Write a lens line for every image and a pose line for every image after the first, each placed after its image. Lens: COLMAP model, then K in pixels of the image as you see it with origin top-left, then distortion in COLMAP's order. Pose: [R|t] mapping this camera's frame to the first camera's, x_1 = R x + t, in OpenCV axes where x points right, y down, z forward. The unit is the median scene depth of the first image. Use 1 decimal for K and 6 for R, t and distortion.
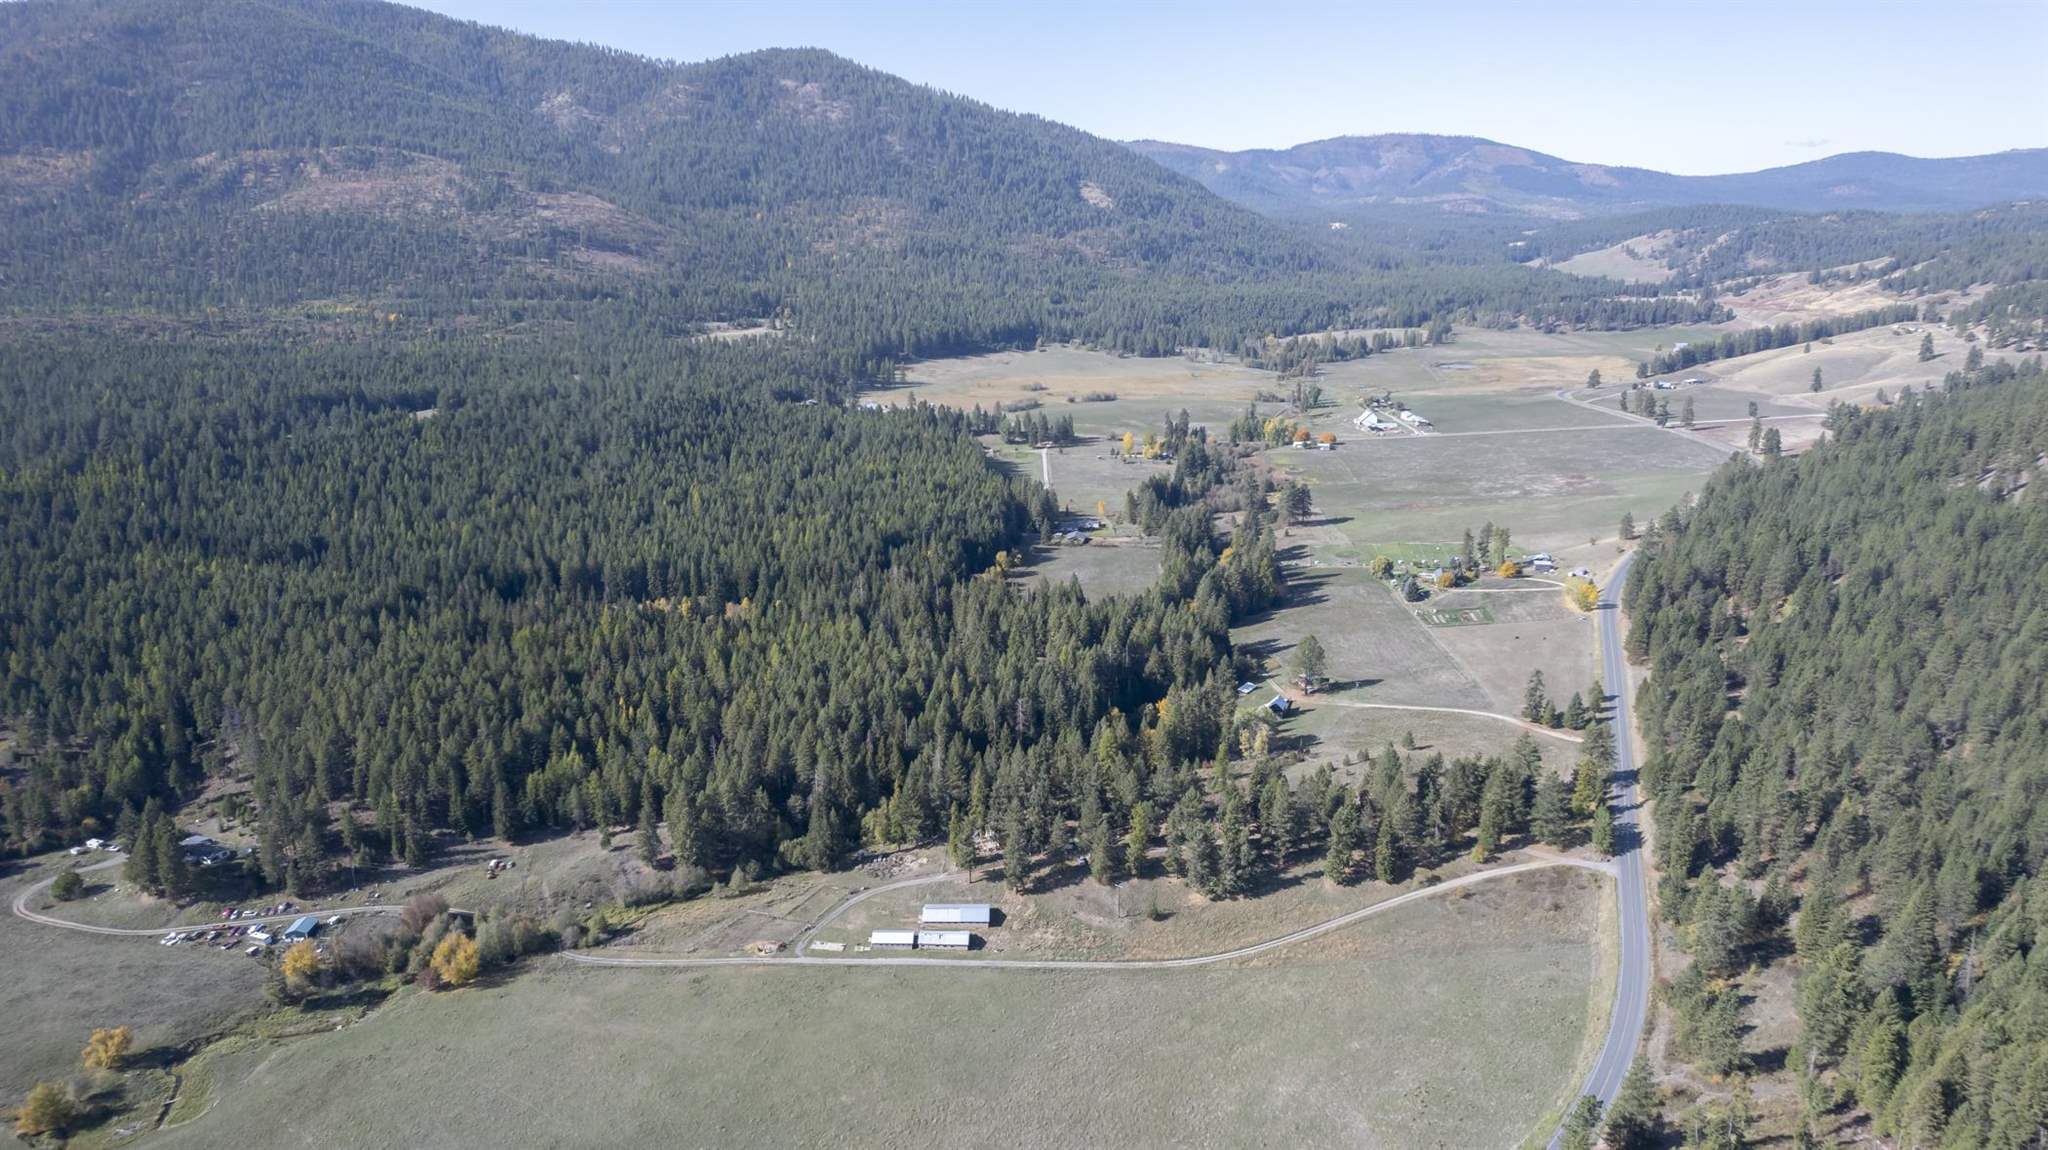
lens RADIAL K [[1307.1, 0, 1019.3], [0, 1307.1, 577.4], [0, 0, 1]] dist [-0.075244, 0.071318]
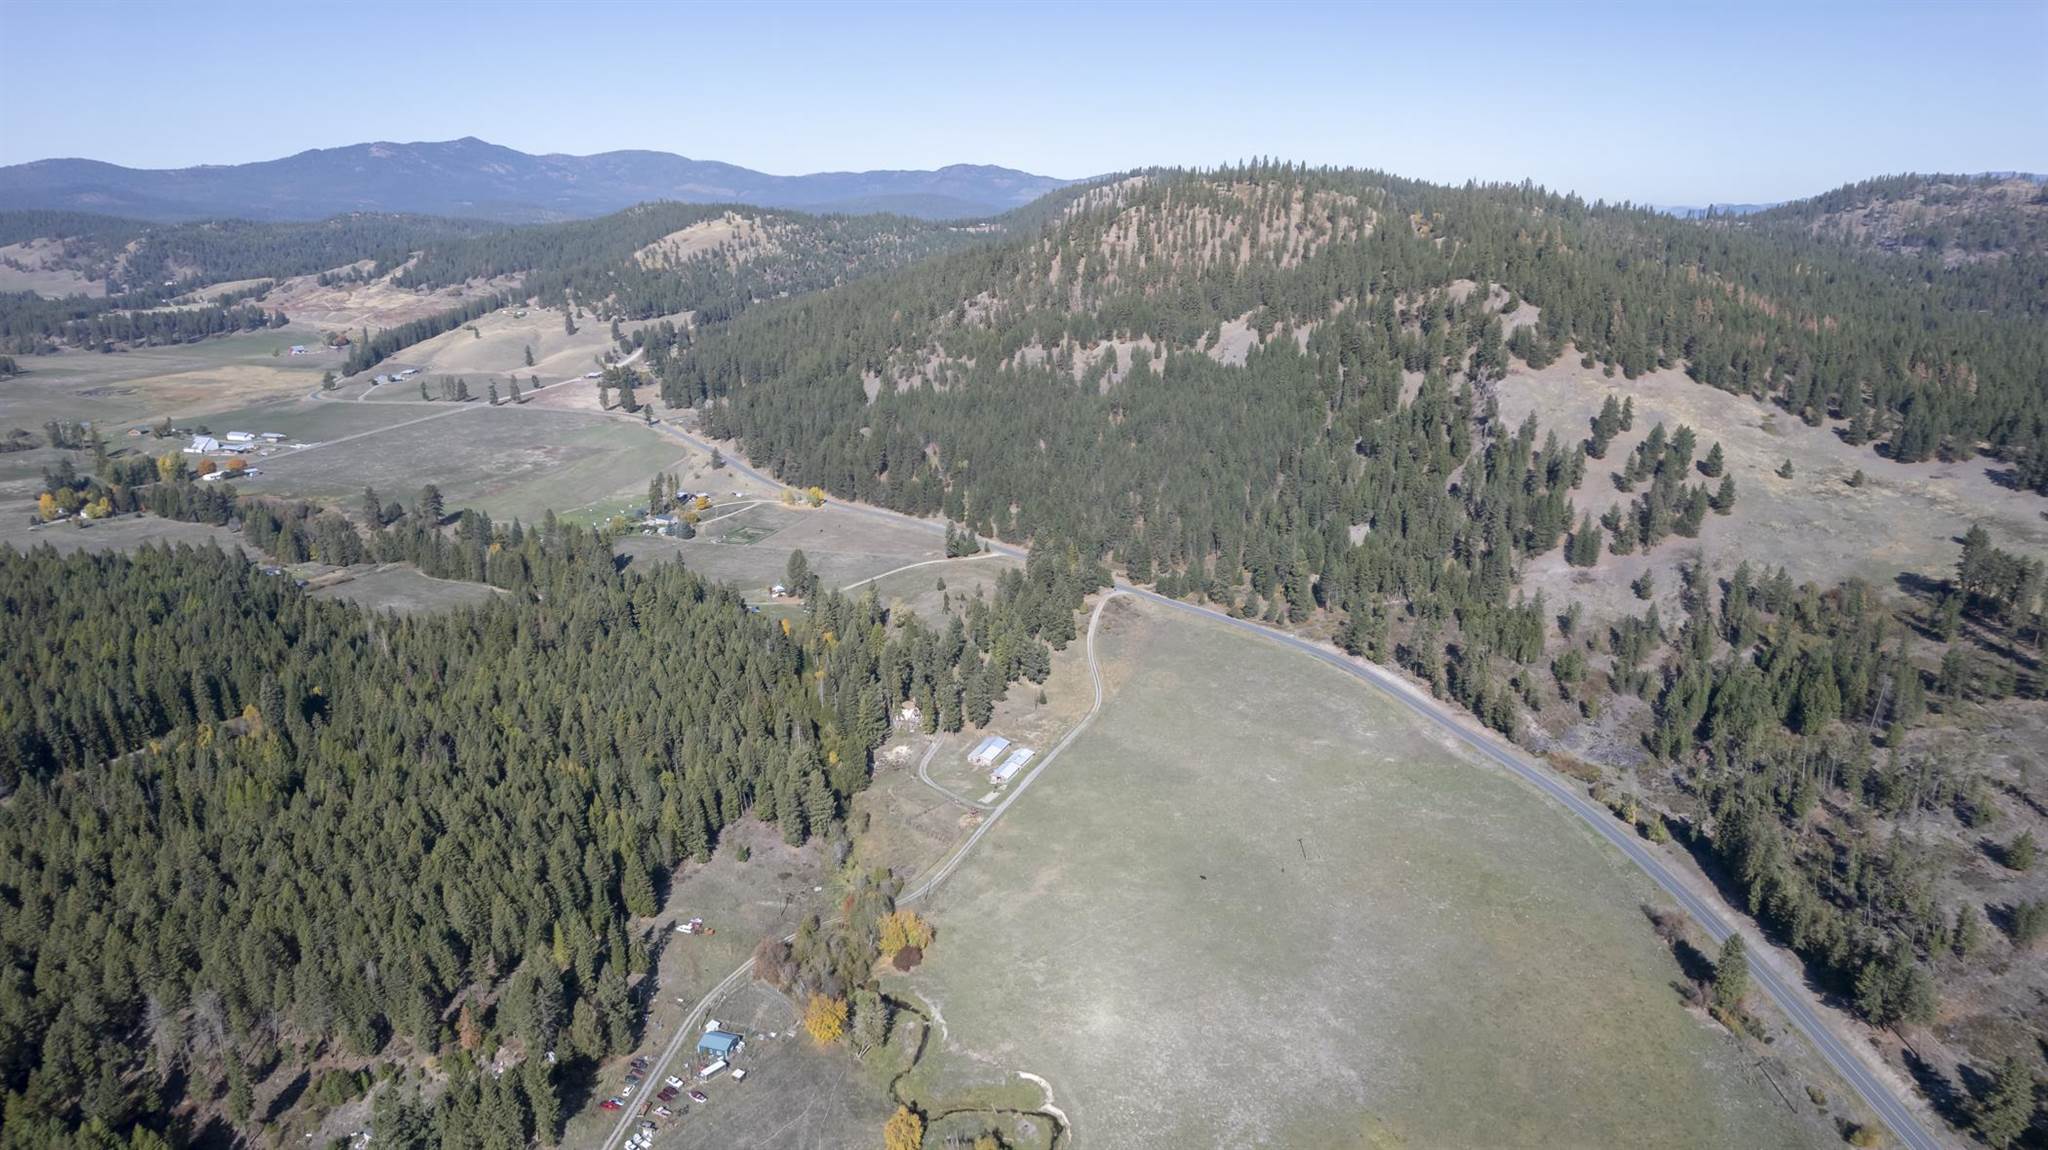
lens RADIAL K [[1307.1, 0, 1019.3], [0, 1307.1, 577.4], [0, 0, 1]] dist [-0.075244, 0.071318]
pose [[0.347176, -0.238555, 0.906951, -0.230342], [0.244961, 0.956598, 0.157843, -0.020476], [-0.905242, 0.167368, 0.390544, 0.084595]]
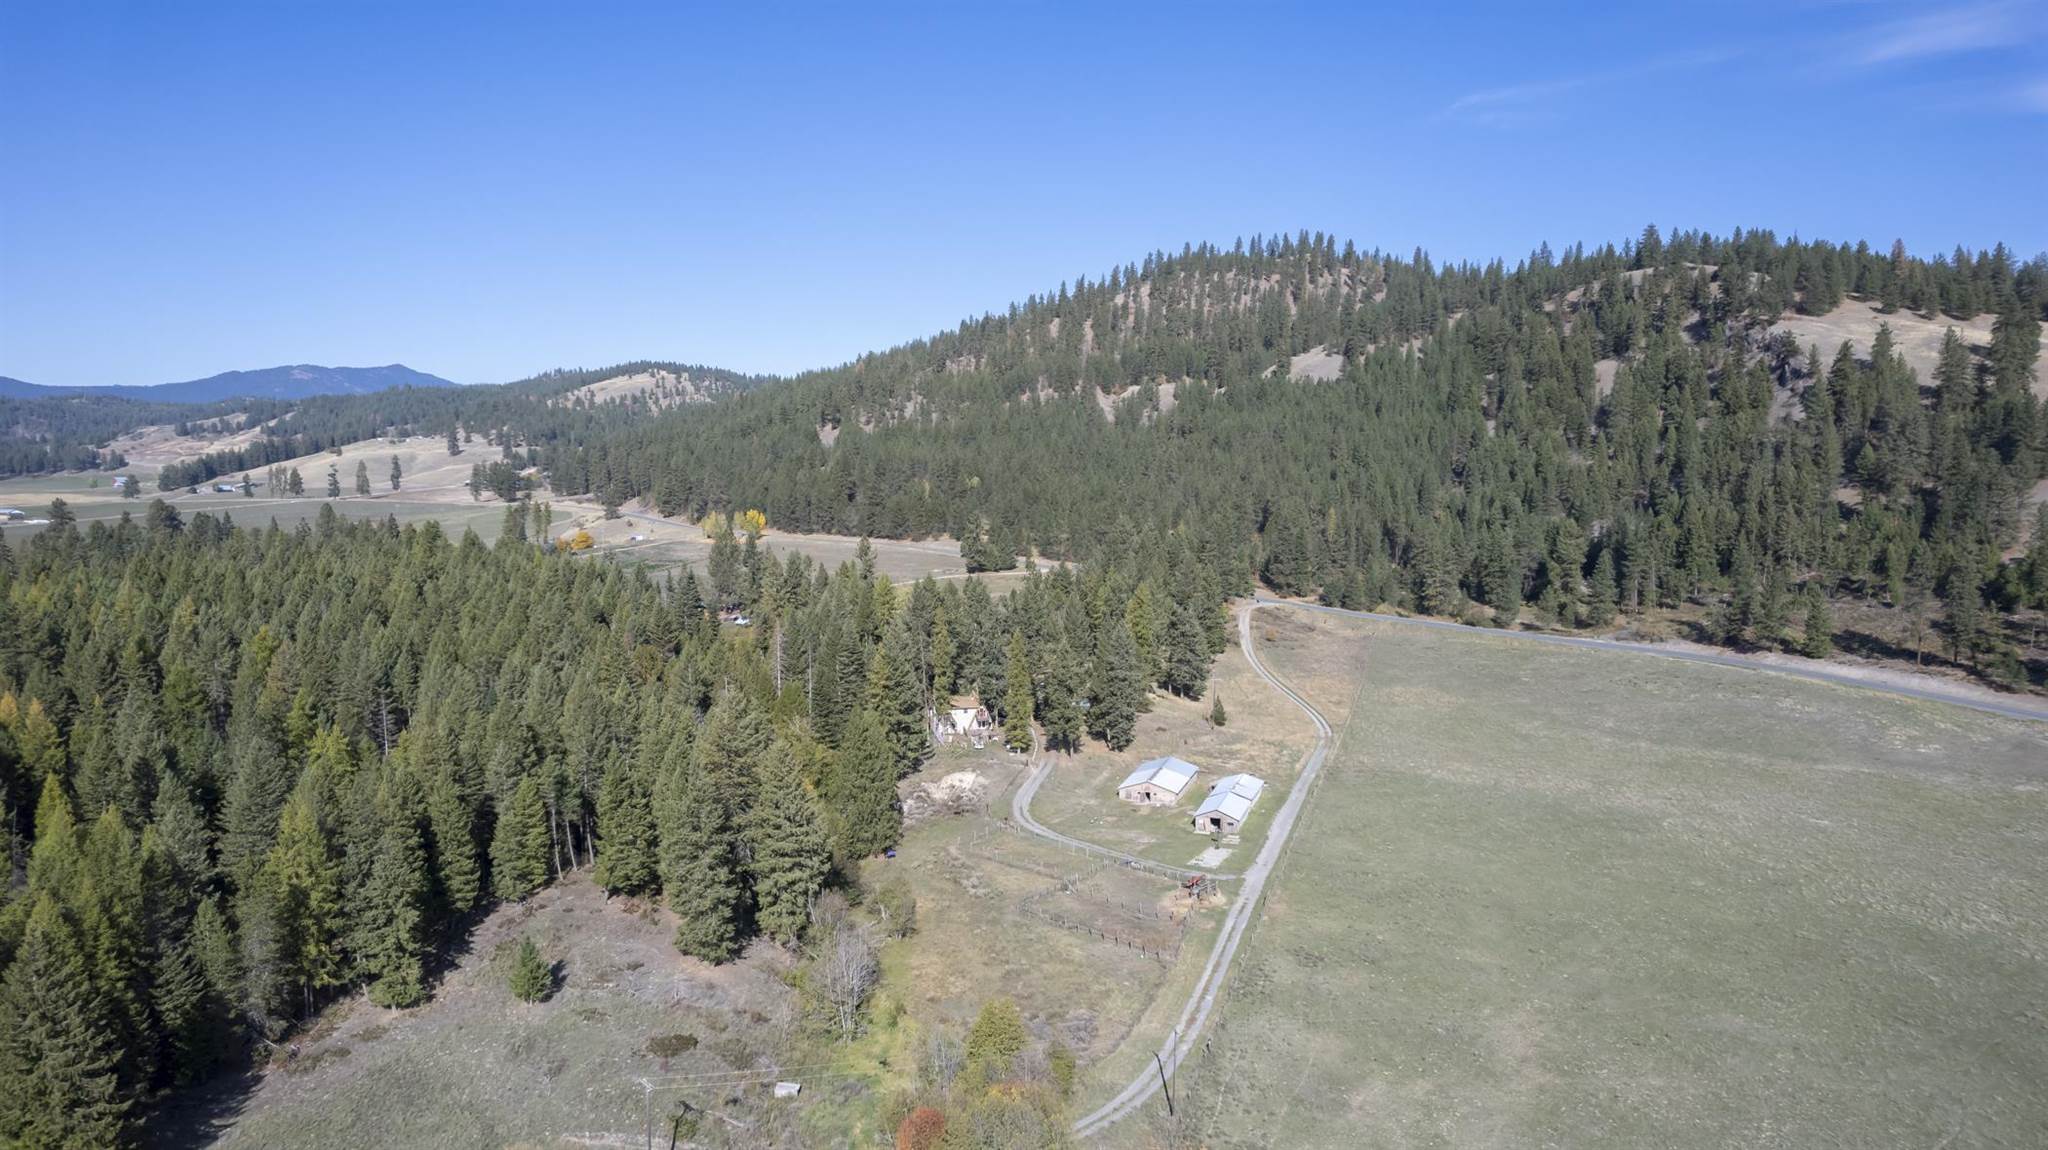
lens RADIAL K [[1307.1, 0, 1019.3], [0, 1307.1, 577.4], [0, 0, 1]] dist [-0.075244, 0.071318]
pose [[0.292380, -0.067921, 0.953887, -0.118947], [0.243919, 0.969779, -0.005712, 0.031325], [-0.924671, 0.234341, 0.300112, 0.168445]]
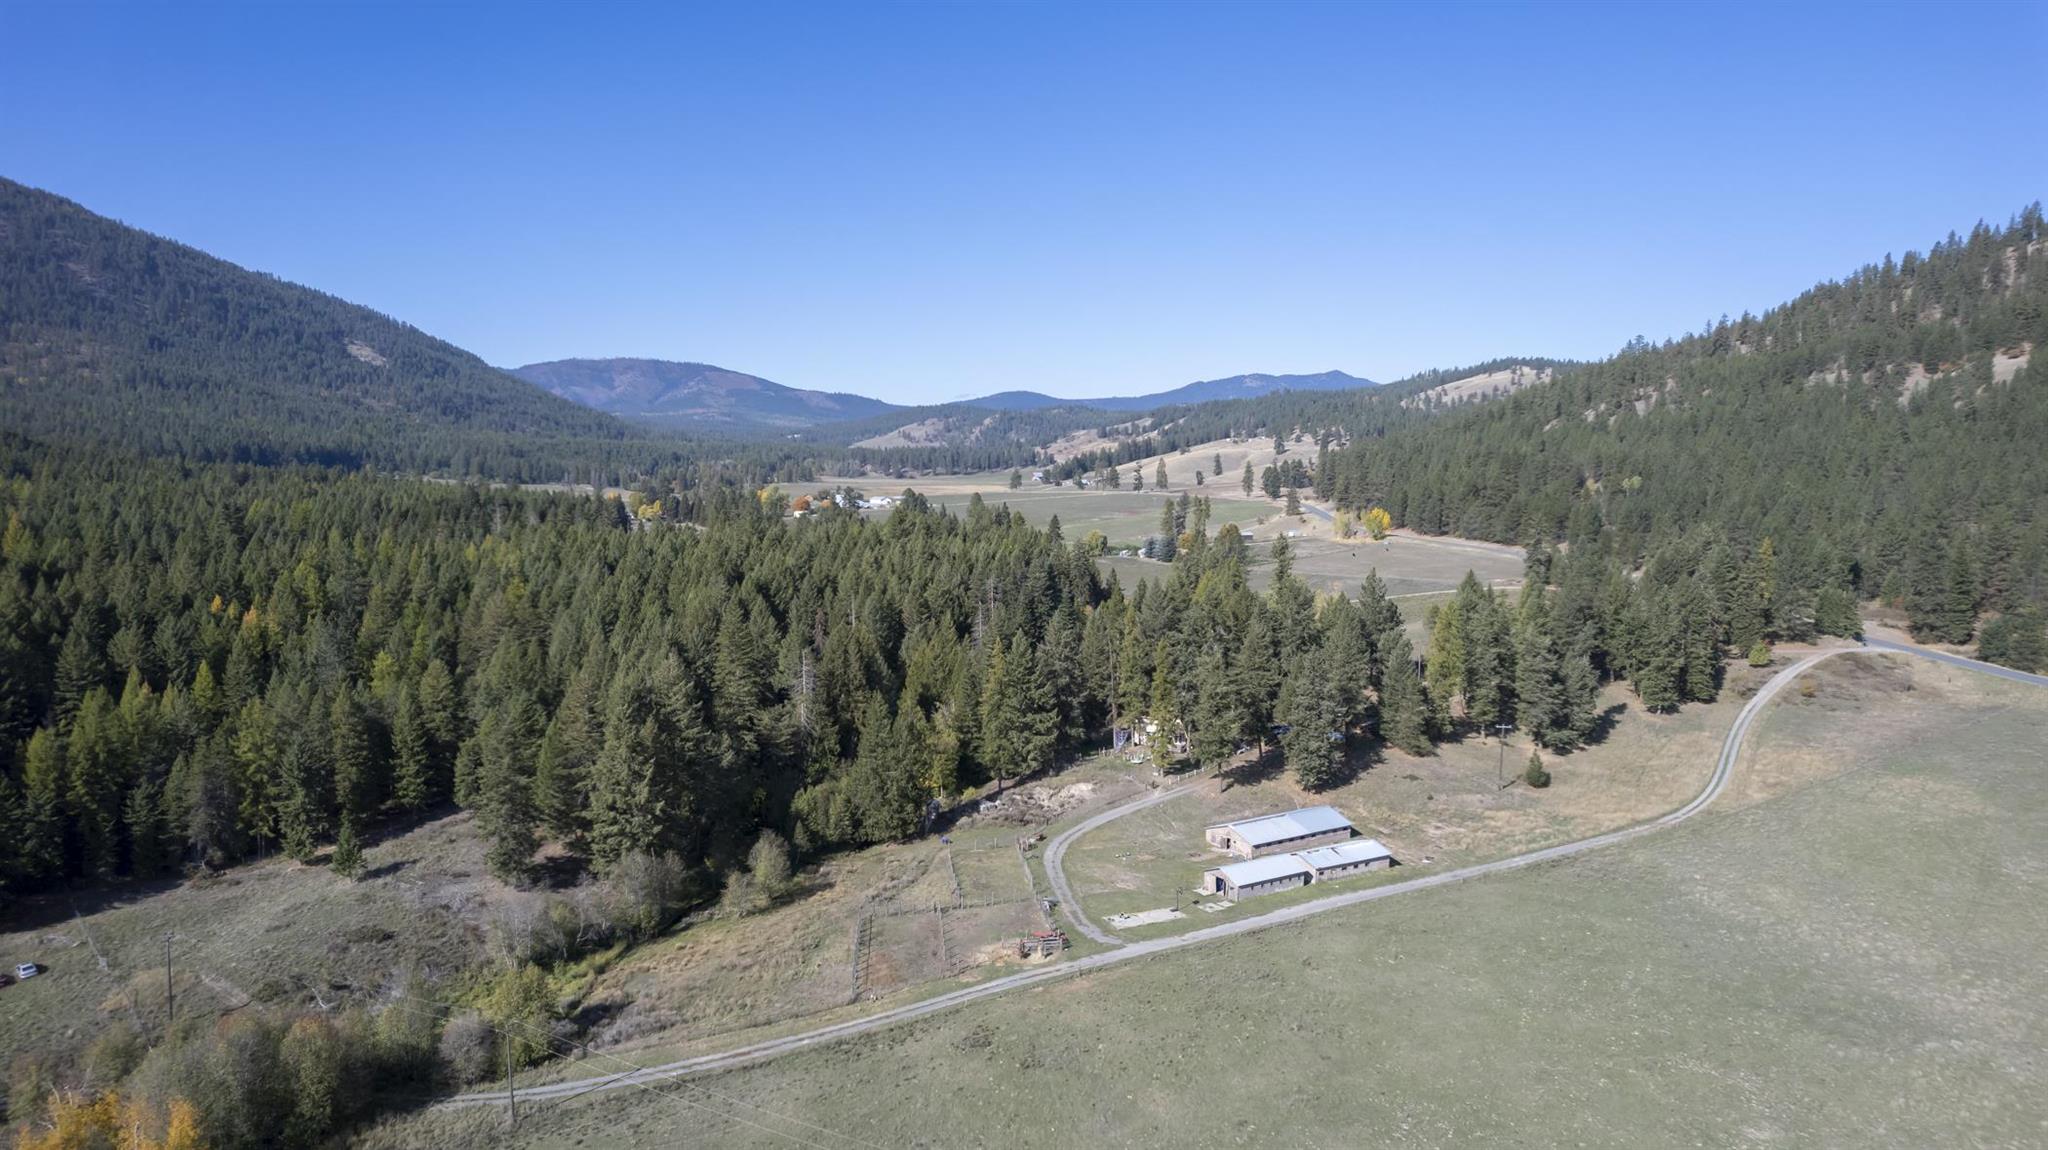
lens RADIAL K [[1307.1, 0, 1019.3], [0, 1307.1, 577.4], [0, 0, 1]] dist [-0.075244, 0.071318]
pose [[0.834926, -0.032746, 0.549387, -0.076547], [0.130891, 0.981401, -0.140425, 0.043320], [-0.534570, 0.189154, 0.823684, 0.123763]]
